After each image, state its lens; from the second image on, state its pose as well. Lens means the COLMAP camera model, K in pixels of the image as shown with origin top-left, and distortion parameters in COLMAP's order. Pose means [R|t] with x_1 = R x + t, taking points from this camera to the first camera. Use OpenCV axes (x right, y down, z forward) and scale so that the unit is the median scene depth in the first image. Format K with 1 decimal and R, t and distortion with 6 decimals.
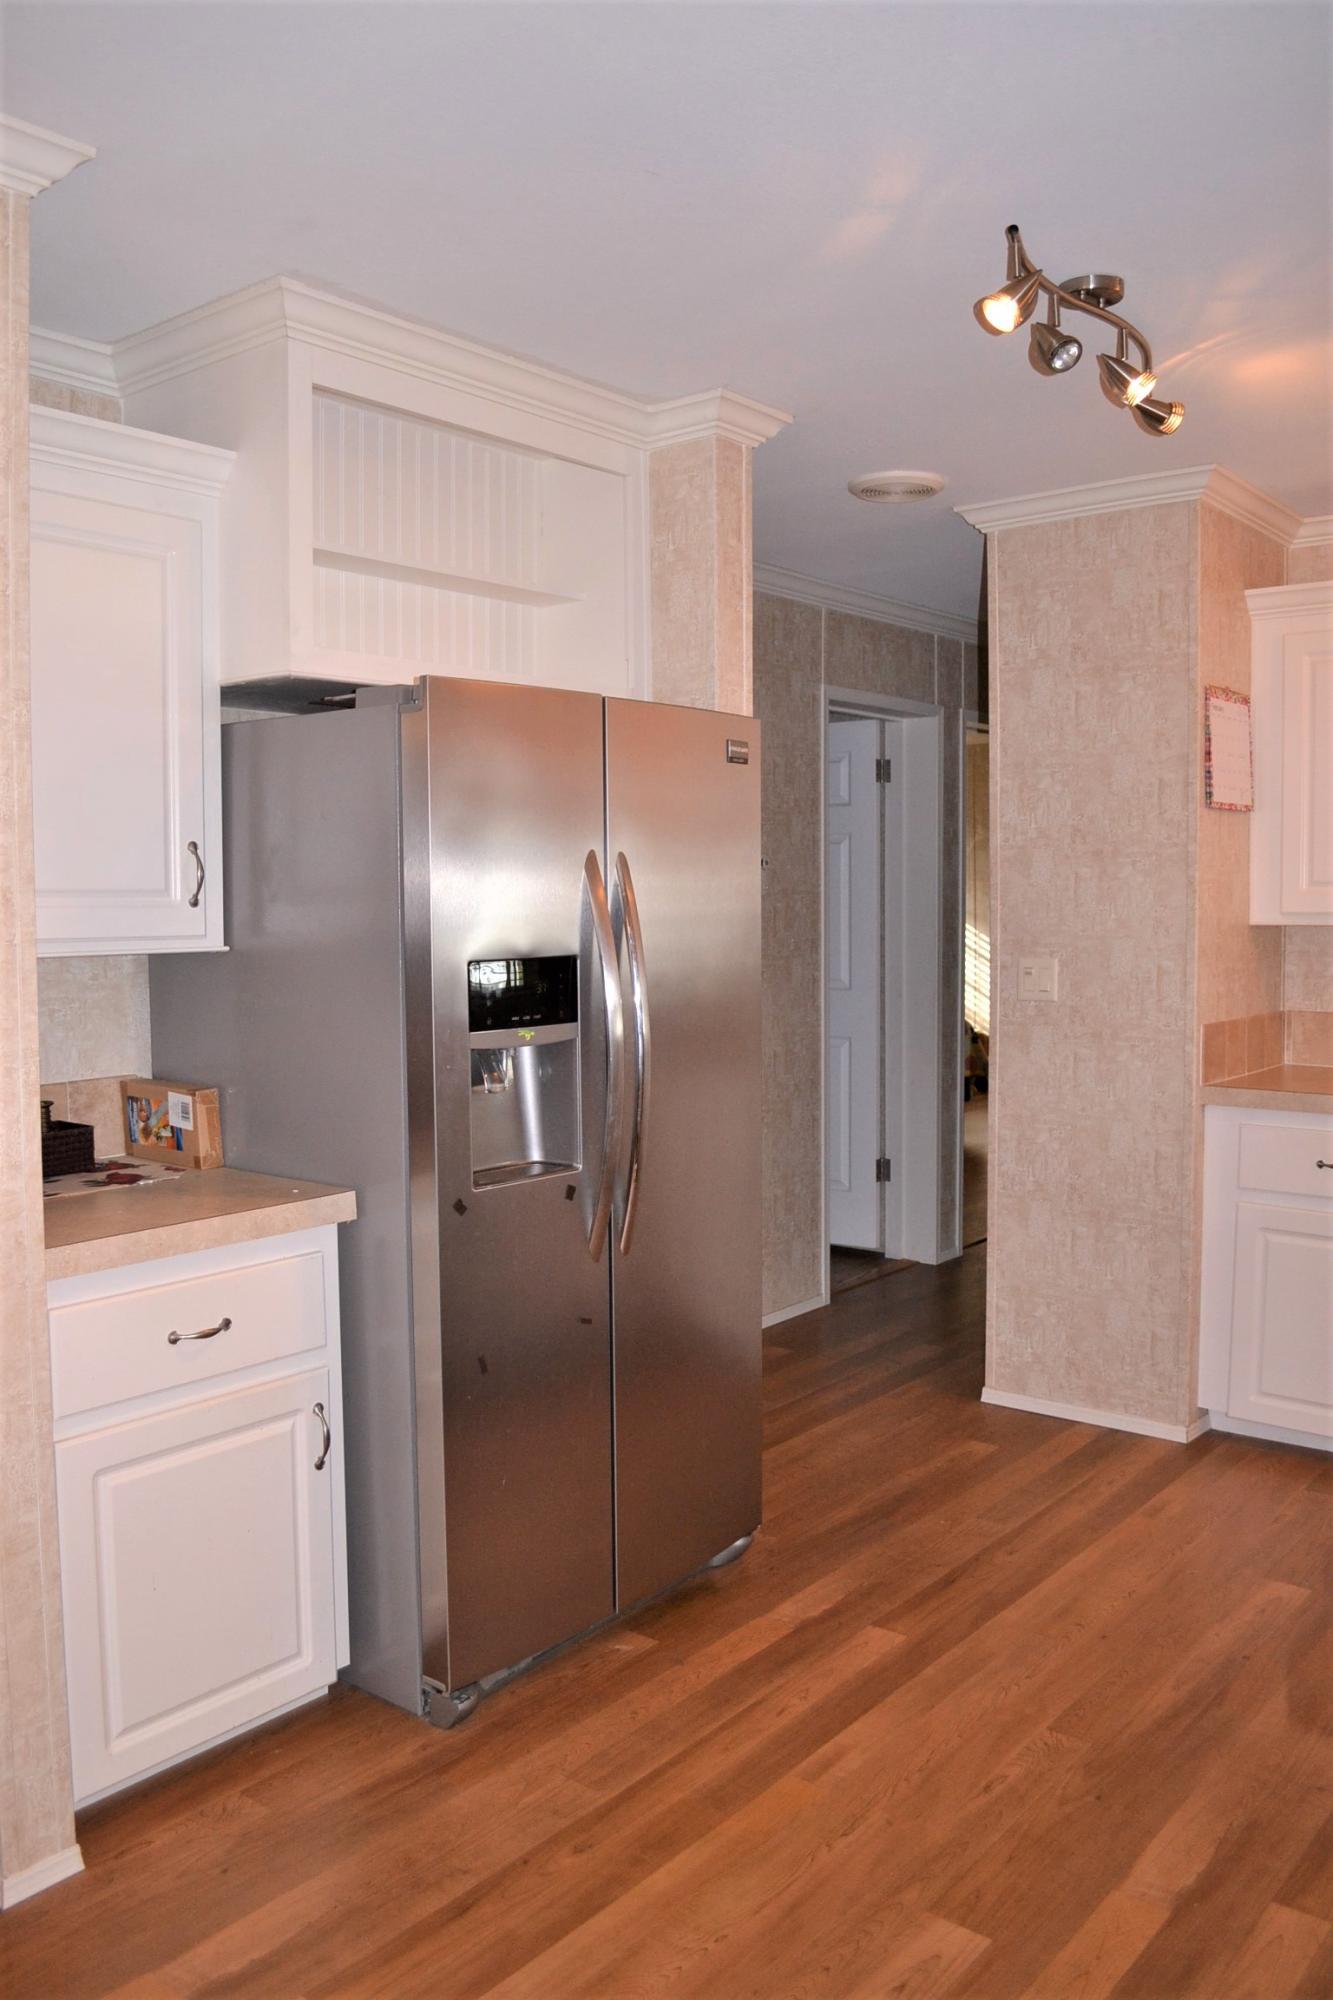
lens RADIAL K [[1605.6, 0, 679.4], [0, 1605.6, 993.9], [0, 0, 1]] dist [-0.082034, 0.009246]
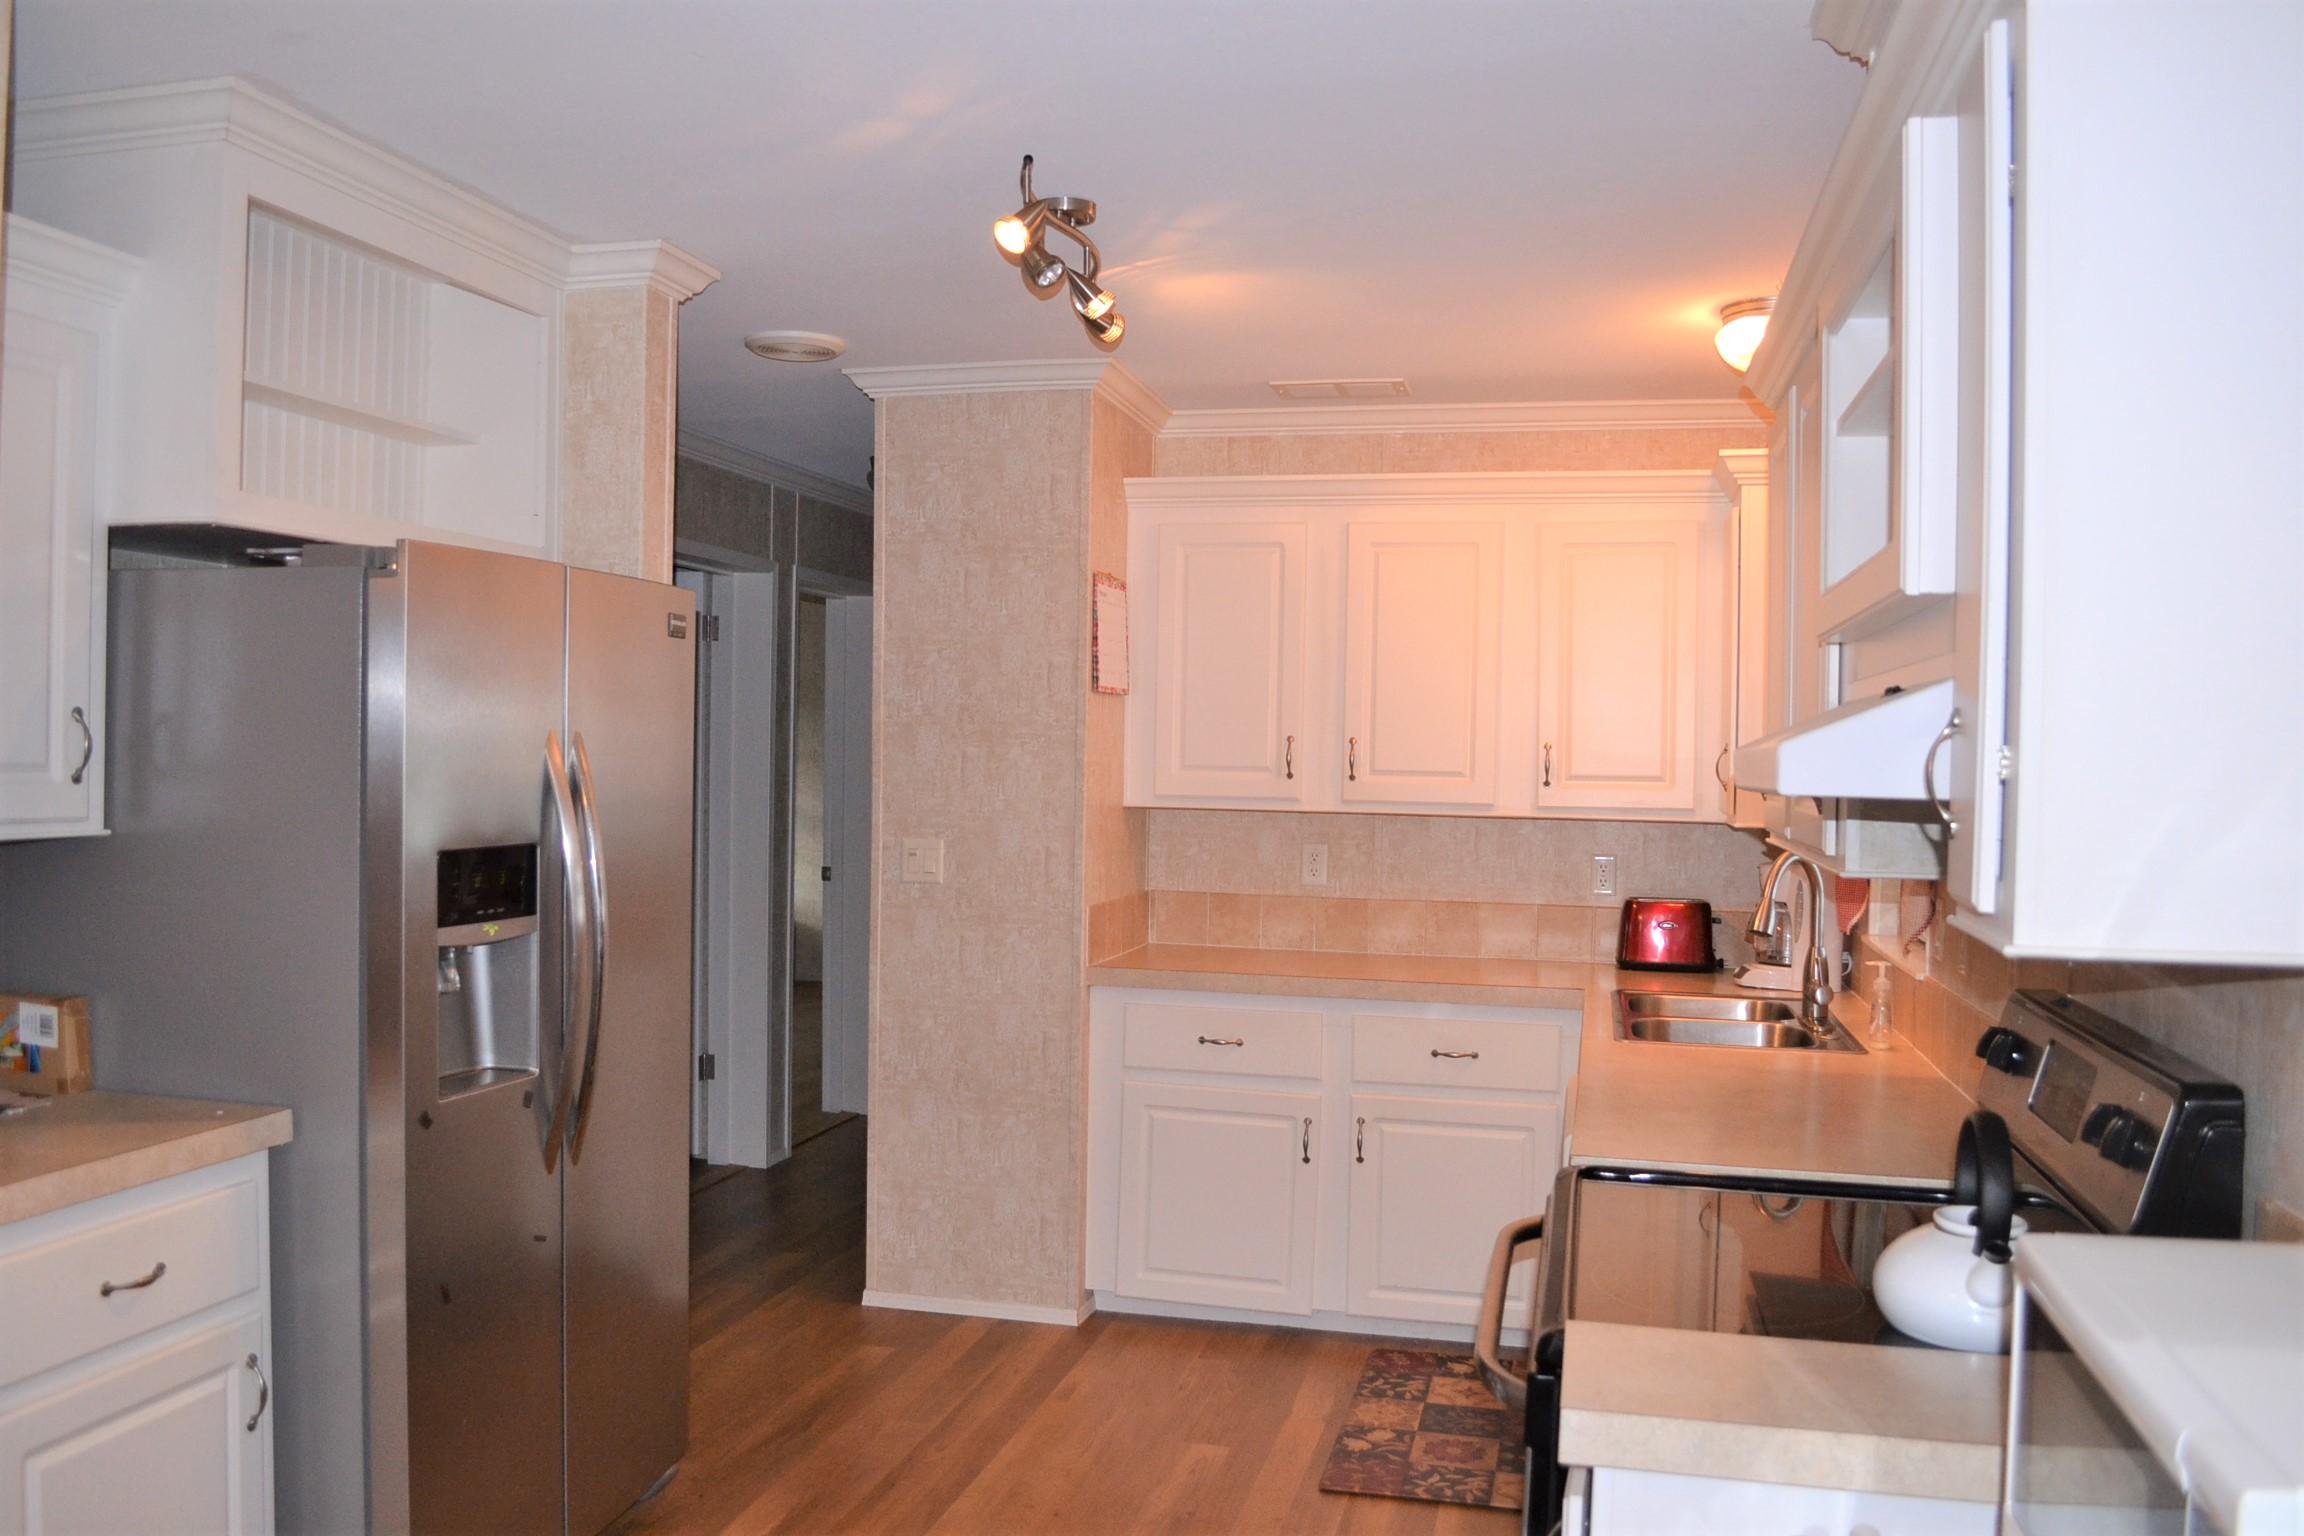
lens RADIAL K [[1849.6, 0, 1154.8], [0, 1849.6, 781.6], [0, 0, 1]] dist [-0.082034, 0.009246]
pose [[0.903143, 0.015427, 0.429062, -0.164987], [0.003258, 0.999079, -0.042780, -0.010896], [-0.429326, 0.040035, 0.902262, -0.094155]]
